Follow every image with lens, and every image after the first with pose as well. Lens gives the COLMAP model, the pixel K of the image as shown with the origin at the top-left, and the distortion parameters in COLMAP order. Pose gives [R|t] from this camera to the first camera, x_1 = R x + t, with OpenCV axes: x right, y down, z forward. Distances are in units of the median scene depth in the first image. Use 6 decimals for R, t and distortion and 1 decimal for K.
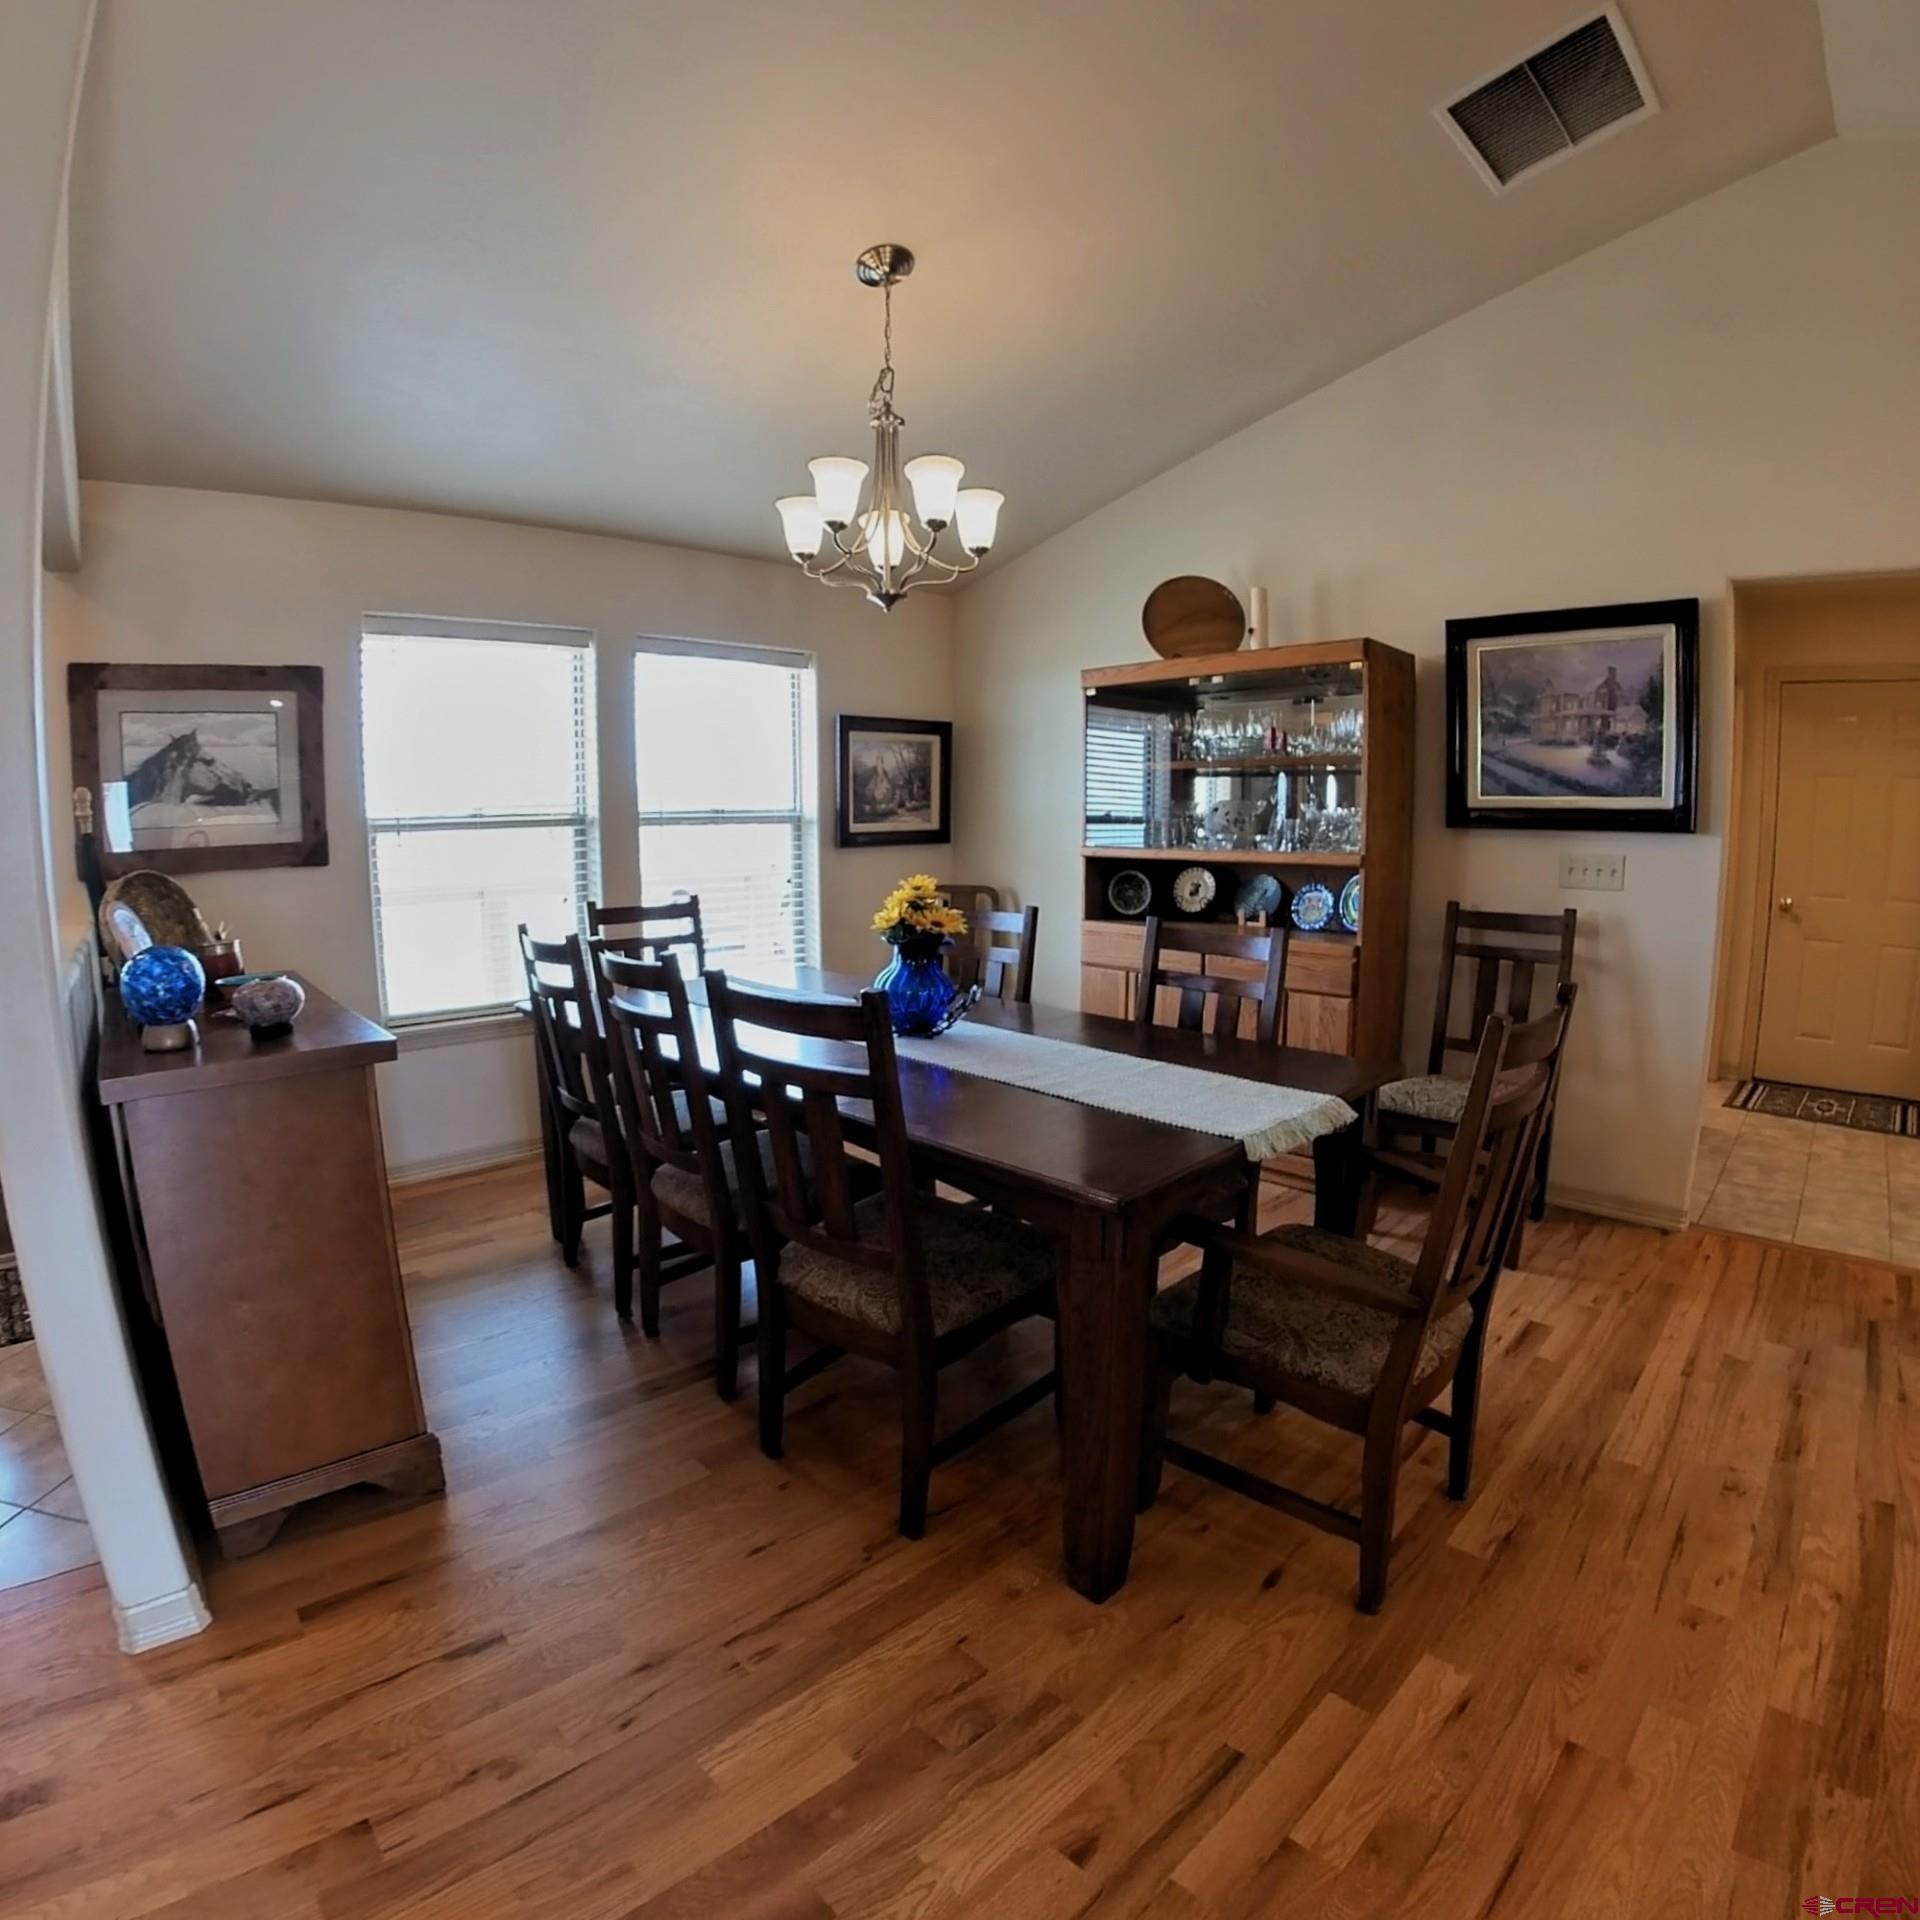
lens RADIAL K [[1014.6, 0, 951.9], [0, 1014.6, 961.6], [0, 0, 1]] dist [-0.173038, 0.026881]
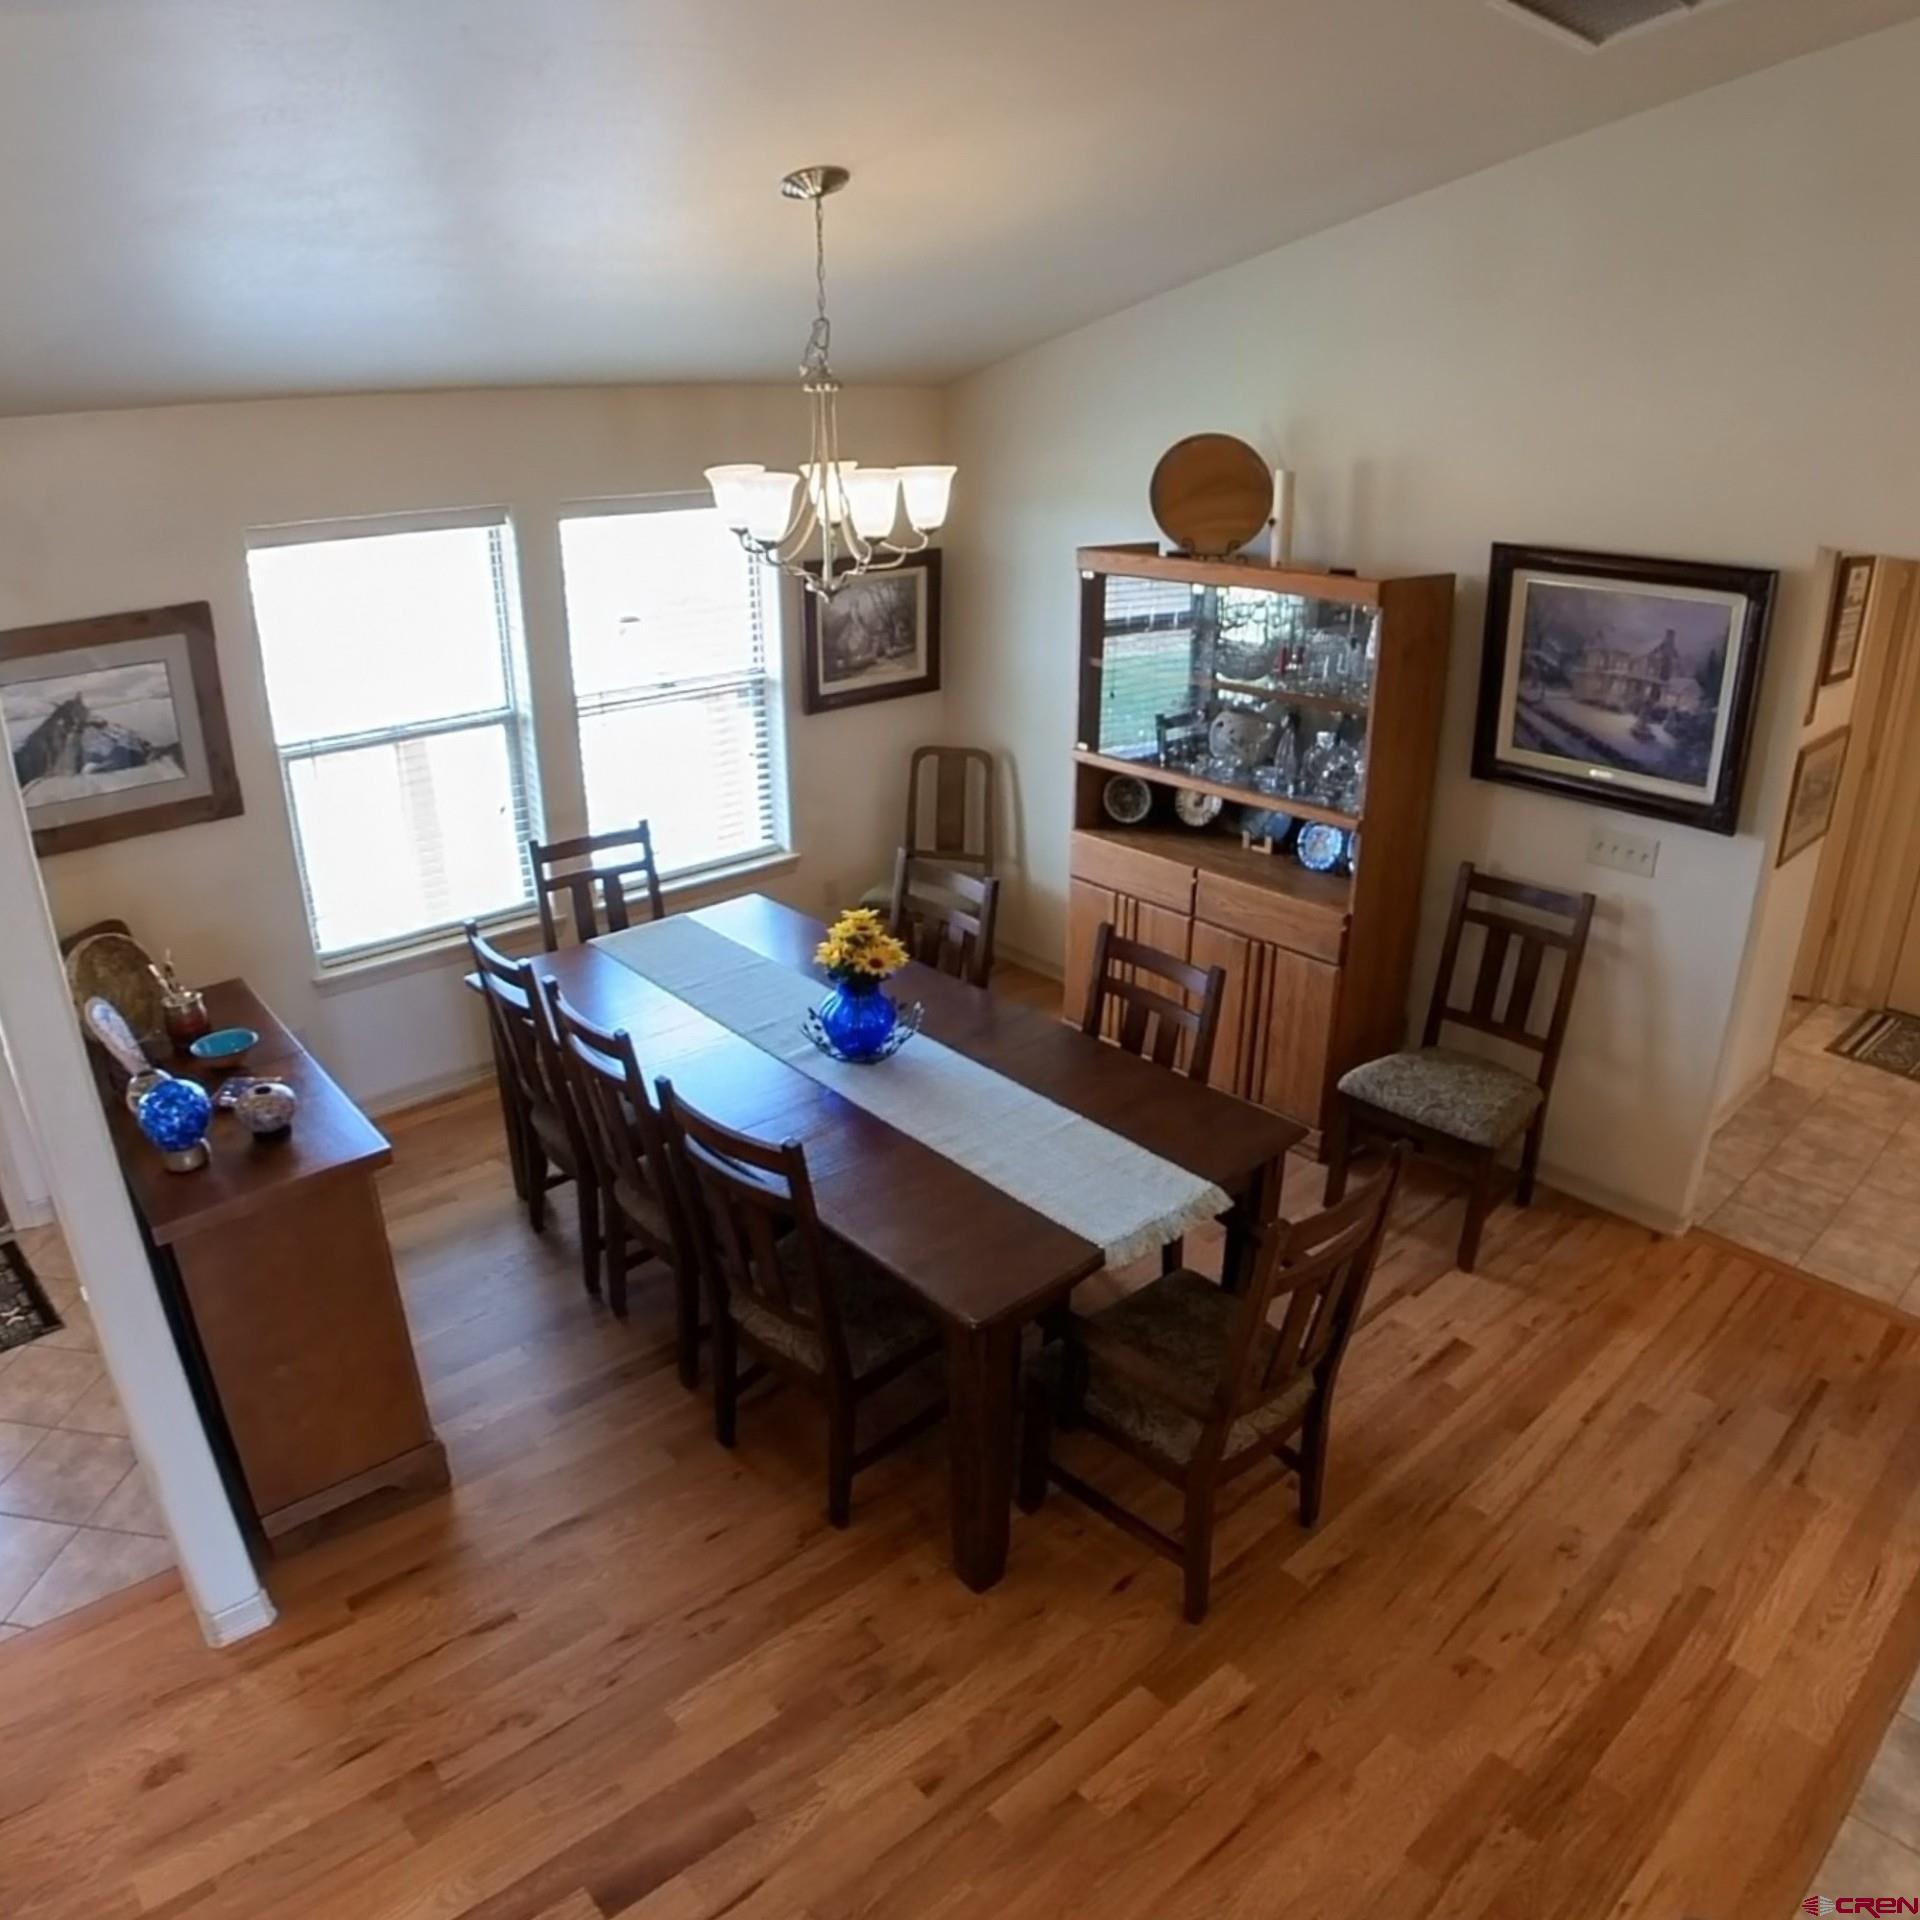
lens RADIAL K [[1349.1, 0, 942.8], [0, 1349.1, 972.5], [0, 0, 1]] dist [-0.134315, 0.002203]
pose [[0.999036, 0.016008, -0.040866, 0.087736], [-0.005070, 0.966973, 0.254828, -0.302565], [0.043596, -0.254376, 0.966122, -0.263112]]
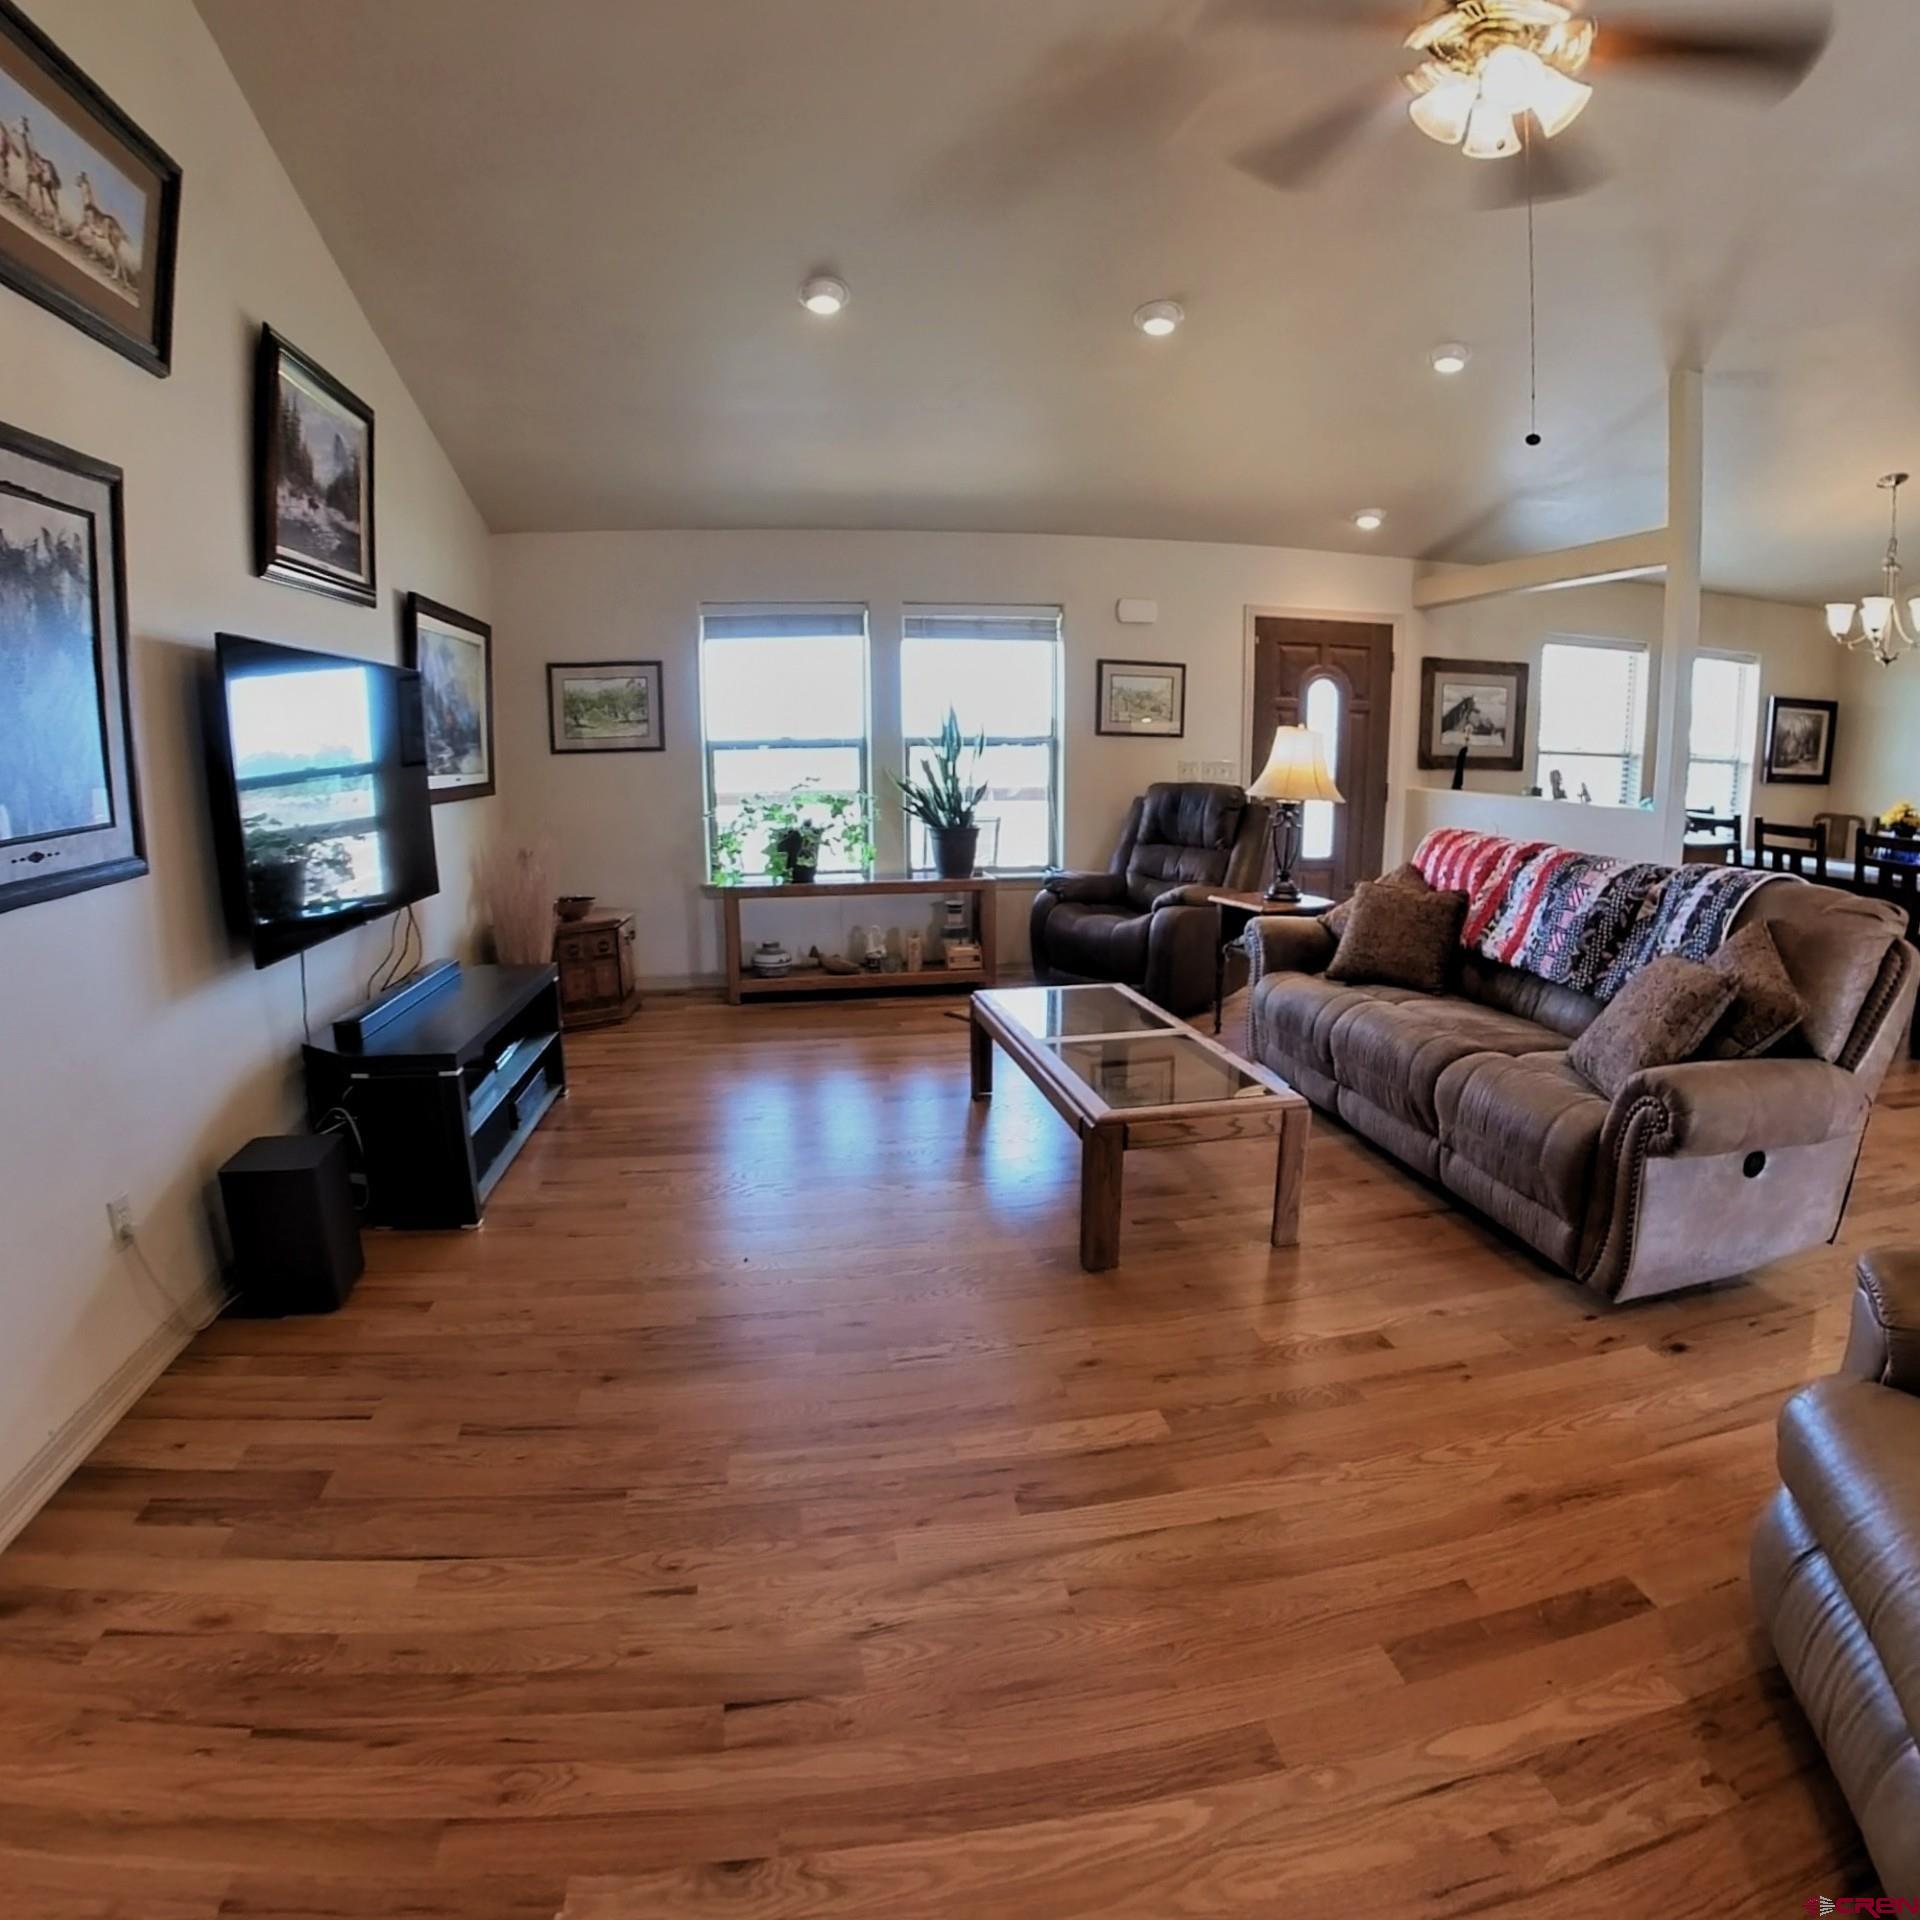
lens RADIAL K [[1074.3, 0, 949.4], [0, 1074.3, 968.8], [0, 0, 1]] dist [-0.168538, 0.018979]
pose [[0.830952, 0.115367, -0.544252, -0.508717], [-0.076504, 0.992665, 0.093614, 0.196521], [0.551059, -0.036151, 0.833683, -1.383196]]
